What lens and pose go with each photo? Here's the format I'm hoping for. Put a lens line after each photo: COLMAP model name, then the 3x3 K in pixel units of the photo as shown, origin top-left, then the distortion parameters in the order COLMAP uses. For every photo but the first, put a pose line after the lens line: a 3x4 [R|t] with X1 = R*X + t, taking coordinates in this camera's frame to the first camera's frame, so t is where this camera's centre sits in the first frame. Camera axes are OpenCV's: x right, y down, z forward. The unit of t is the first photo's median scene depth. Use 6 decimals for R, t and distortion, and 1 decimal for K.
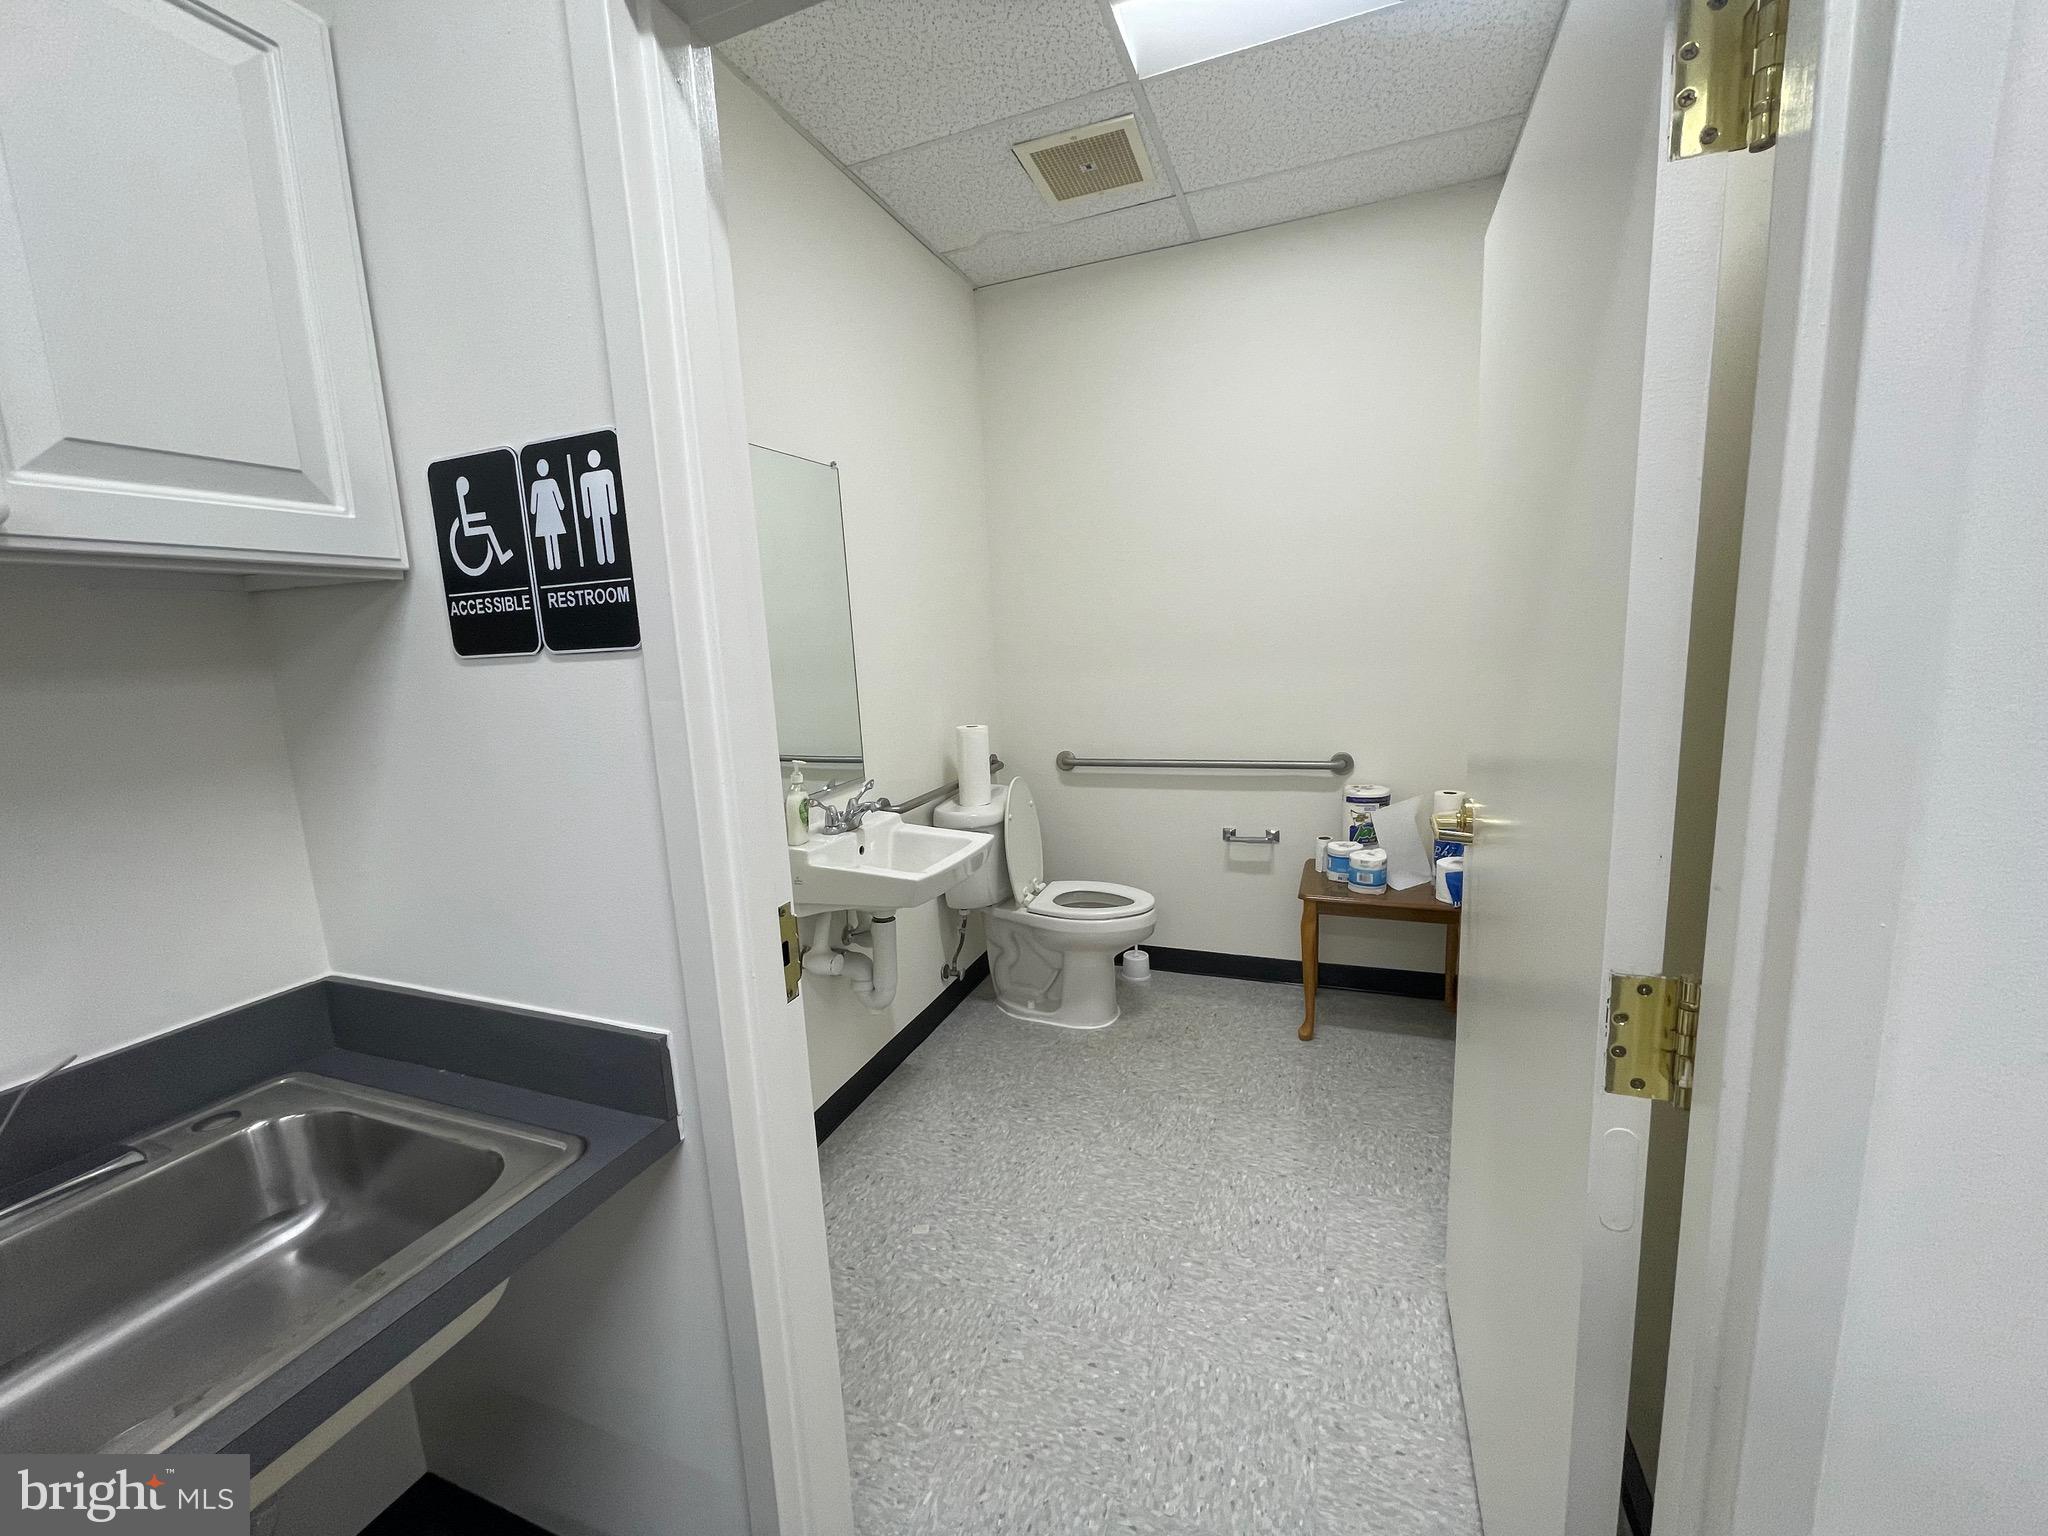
lens RADIAL K [[802.1, 0, 1024.0], [0, 802.1, 768.0], [0, 0, 1]] dist [0.020517, 0.000034]
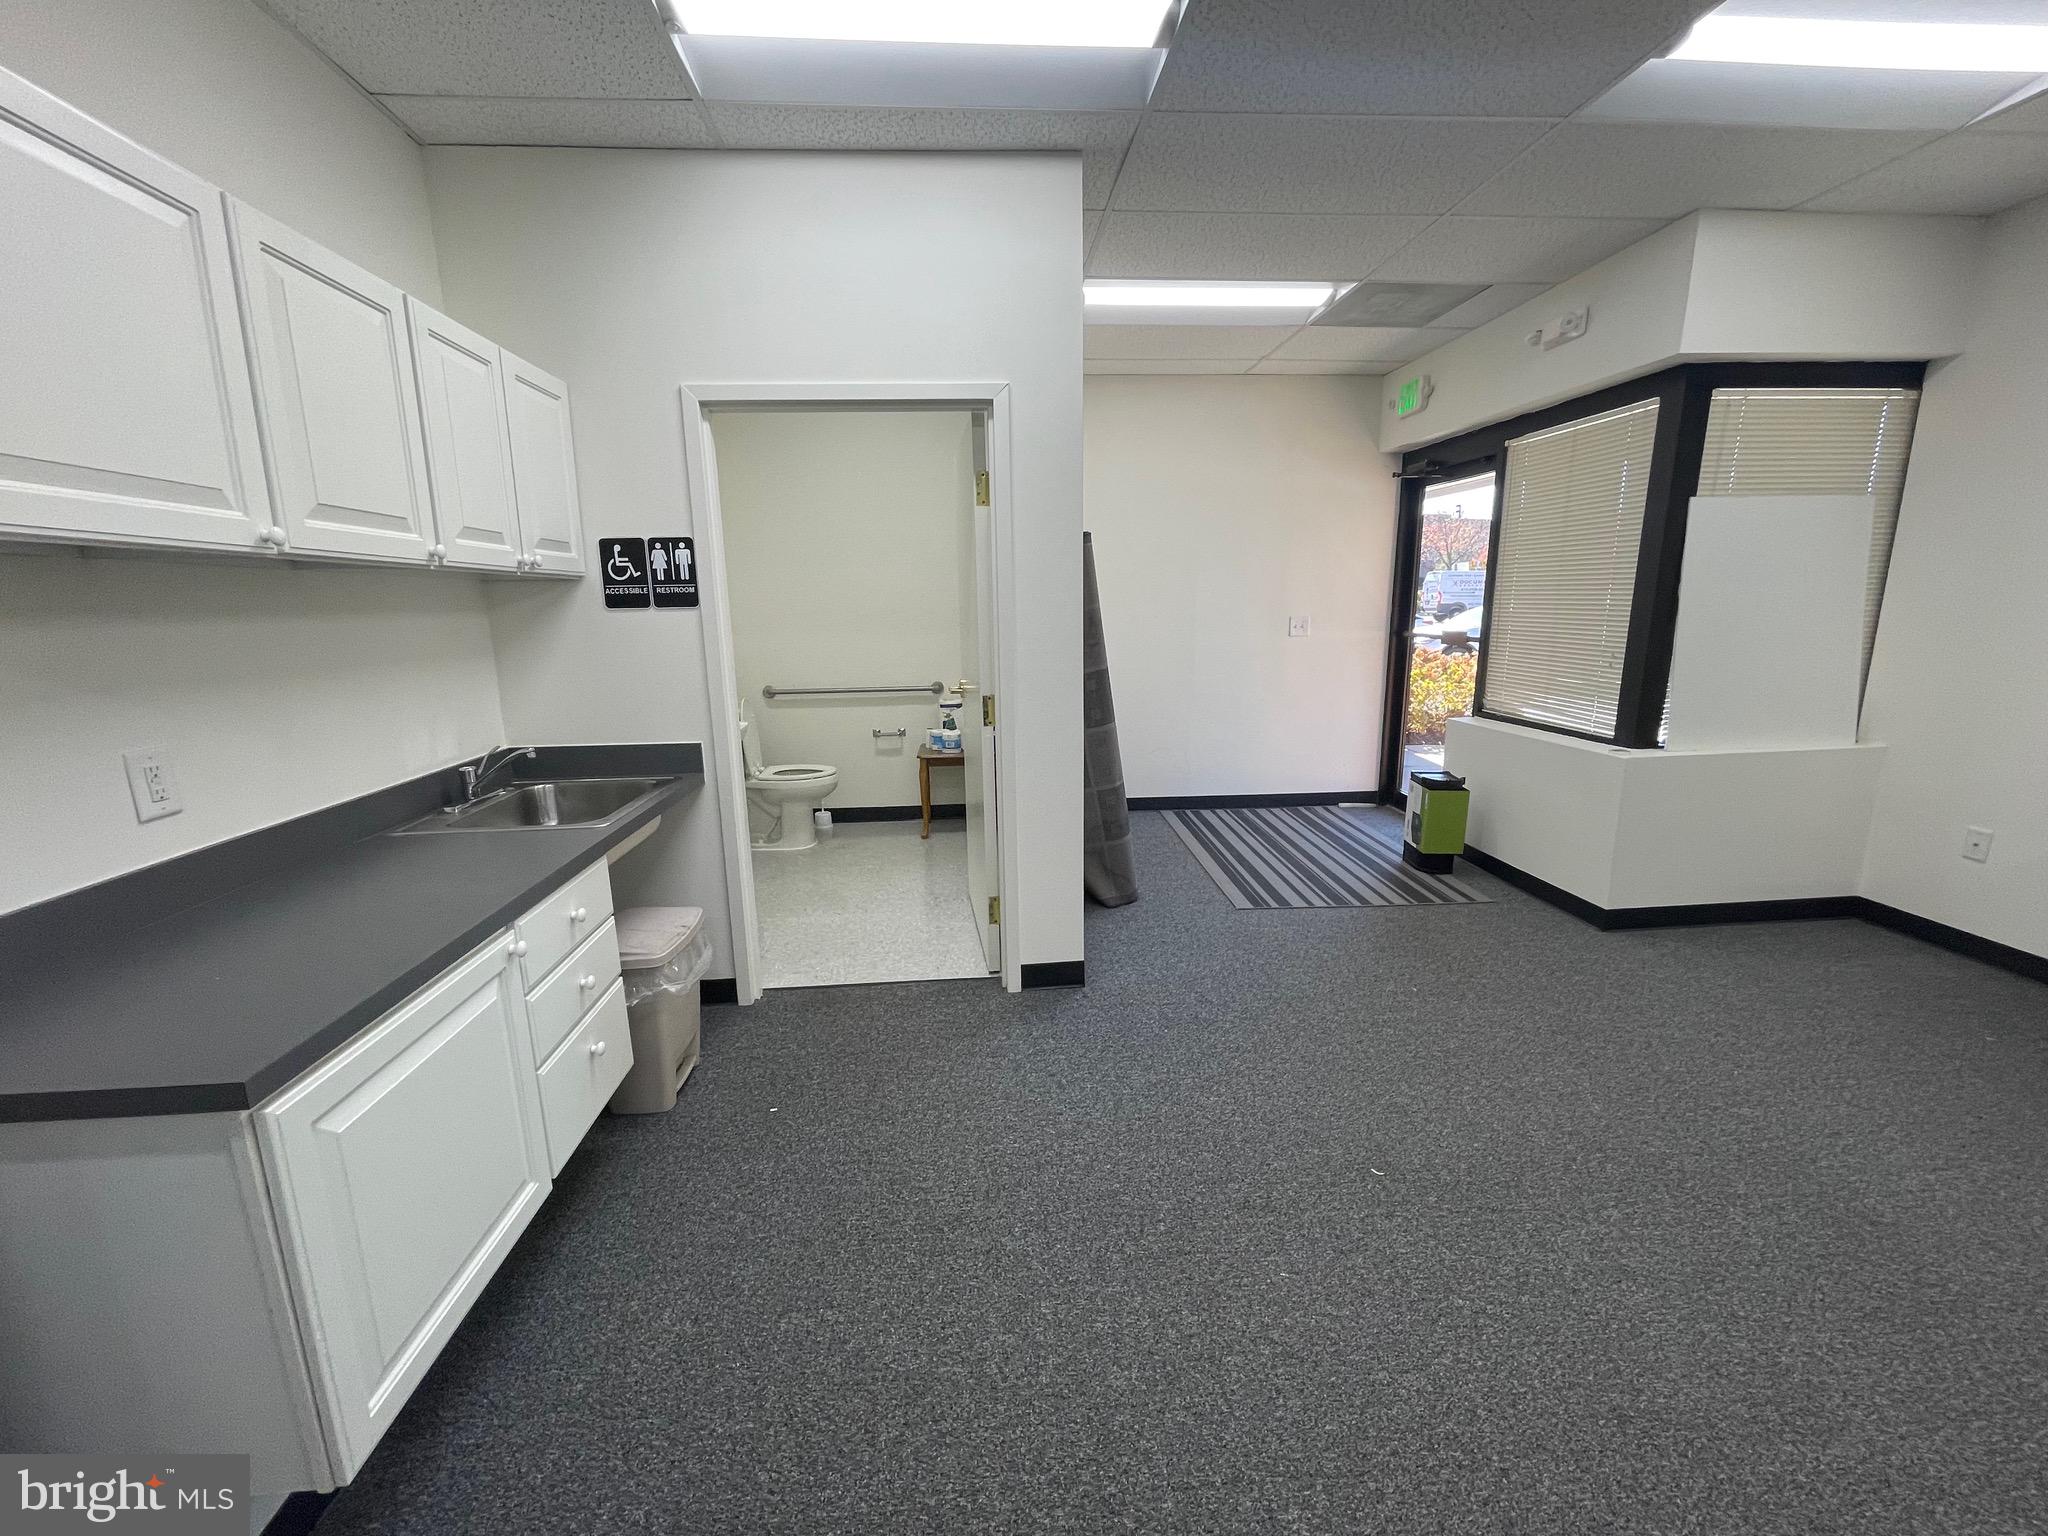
lens RADIAL K [[802.3, 0, 1024.0], [0, 802.3, 768.0], [0, 0, 1]] dist [0.000492, -0.000019]
pose [[0.897613, -0.056418, 0.437159, -0.649524], [0.046306, 0.998357, 0.033764, 0.368195], [-0.438346, -0.010064, 0.898750, -2.030099]]
